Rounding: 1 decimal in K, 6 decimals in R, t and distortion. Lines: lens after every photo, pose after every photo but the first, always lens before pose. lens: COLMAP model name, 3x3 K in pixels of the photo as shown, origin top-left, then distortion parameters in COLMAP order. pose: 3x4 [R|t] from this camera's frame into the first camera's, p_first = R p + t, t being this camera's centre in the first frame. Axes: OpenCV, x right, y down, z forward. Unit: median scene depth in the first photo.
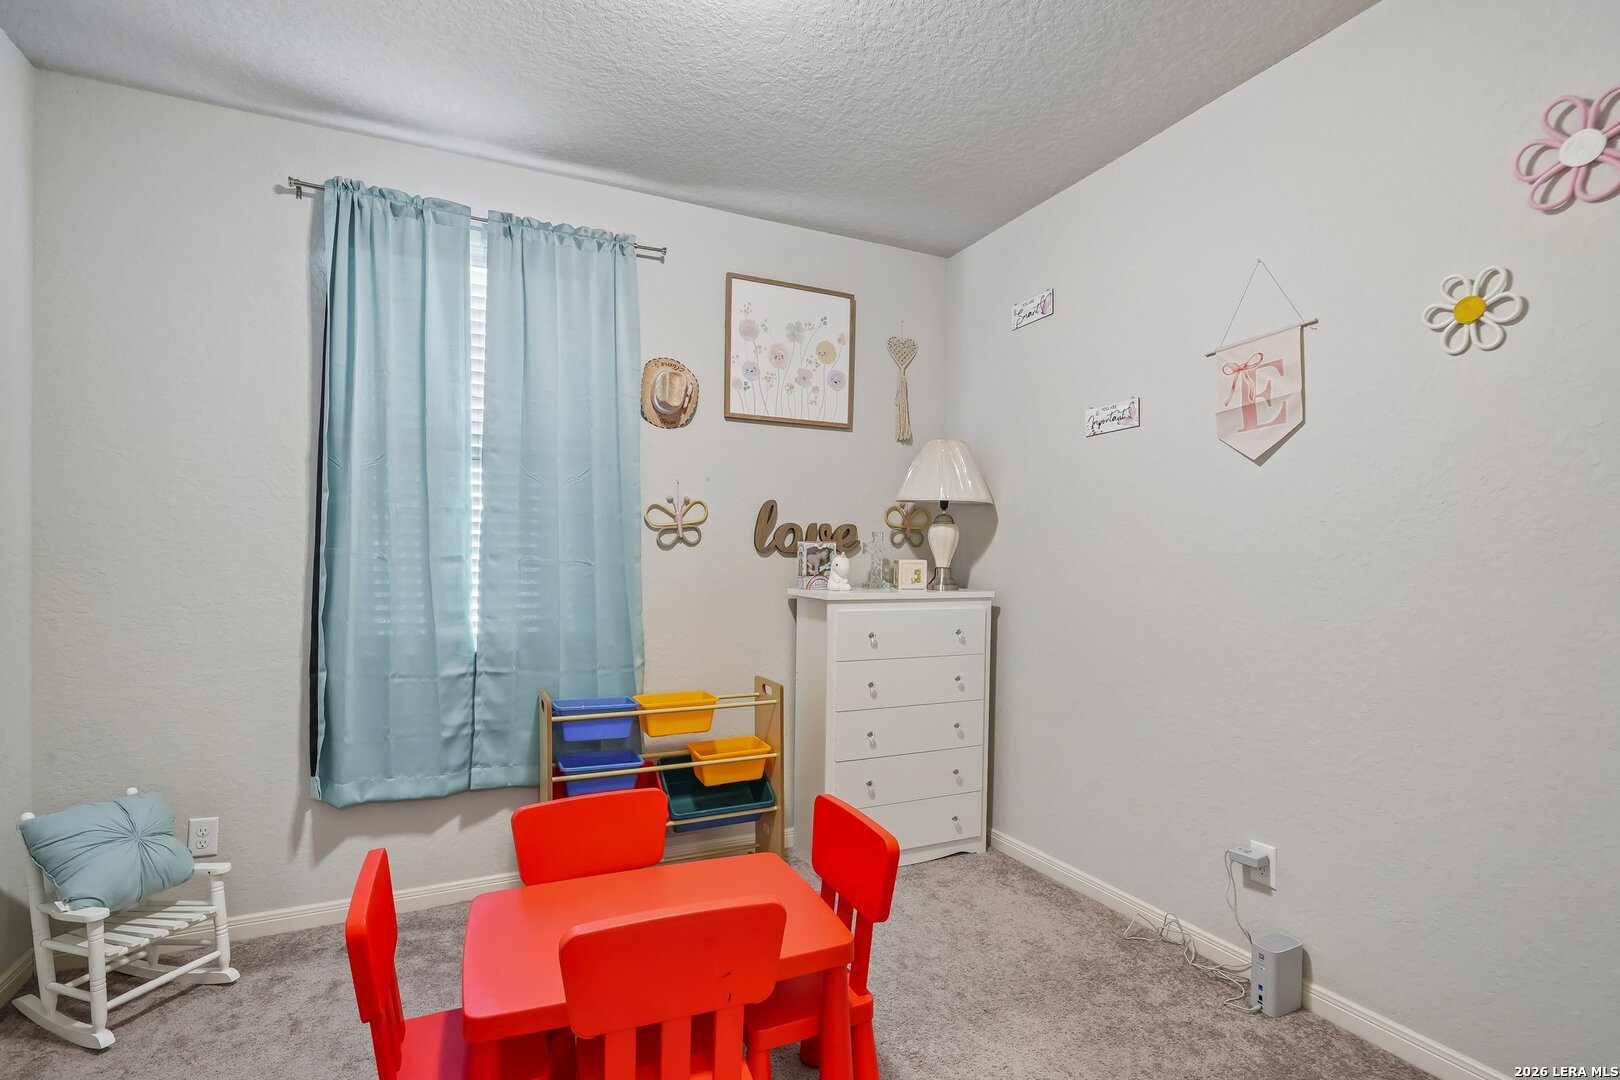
lens RADIAL K [[761.6, 0, 808.0], [0, 761.6, 556.8], [0, 0, 1]] dist [-0.012974, 0.000623]
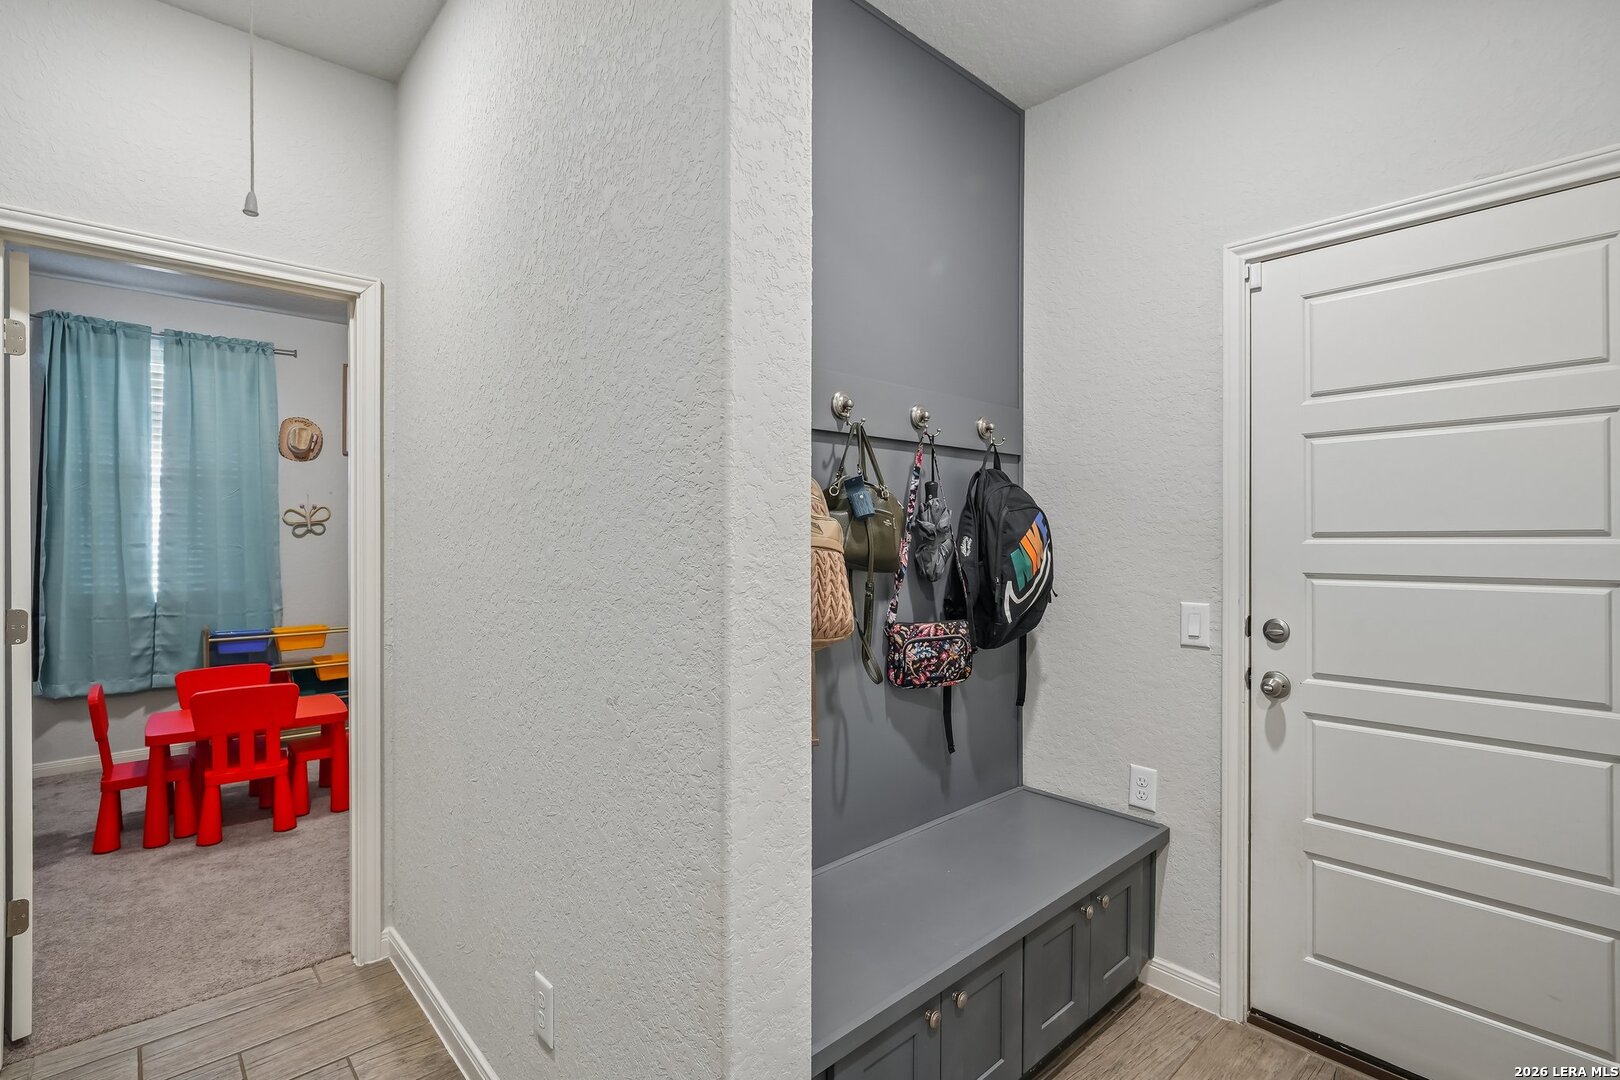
lens RADIAL K [[761.6, 0, 809.2], [0, 761.6, 528.2], [0, 0, 1]] dist [-0.012974, 0.000623]
pose [[0.961614, -0.005089, 0.274358, 0.454867], [0.006328, 0.999973, -0.003630, -0.018607], [-0.274332, 0.005226, 0.961621, -0.915723]]
